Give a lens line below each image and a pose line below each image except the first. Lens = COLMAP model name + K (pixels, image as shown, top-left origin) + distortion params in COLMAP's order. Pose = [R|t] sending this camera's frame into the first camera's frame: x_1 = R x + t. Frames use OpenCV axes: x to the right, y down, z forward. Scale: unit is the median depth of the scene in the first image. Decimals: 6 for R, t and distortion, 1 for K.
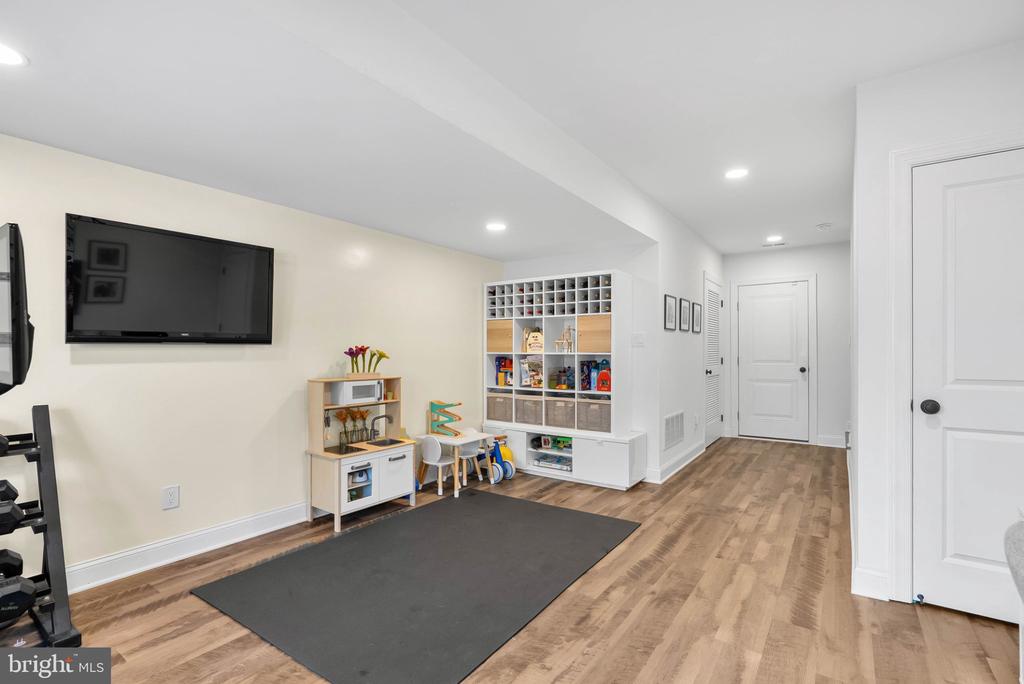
lens RADIAL K [[472.4, 0, 519.0], [0, 472.4, 349.5], [0, 0, 1]] dist [-0.004801, 0.000118]
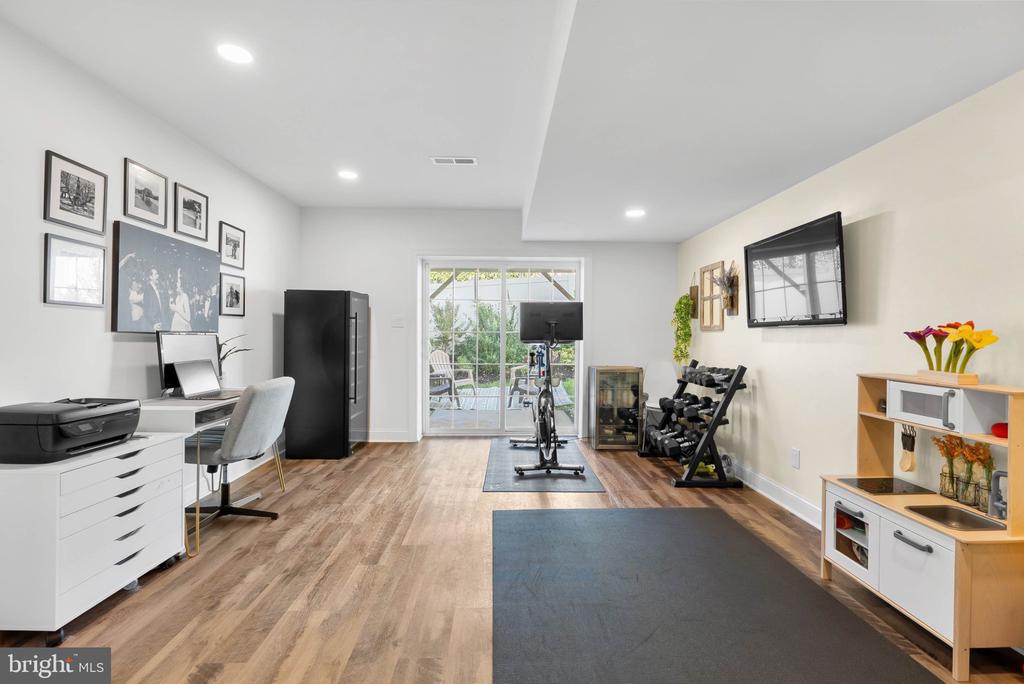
lens RADIAL K [[472.4, 0, 517.9], [0, 472.4, 335.9], [0, 0, 1]] dist [-0.004801, 0.000118]
pose [[-0.804166, -0.000764, -0.594404, 0.568136], [0.000817, 0.999997, -0.002390, 0.013247], [0.594404, -0.002408, -0.804163, 1.696290]]
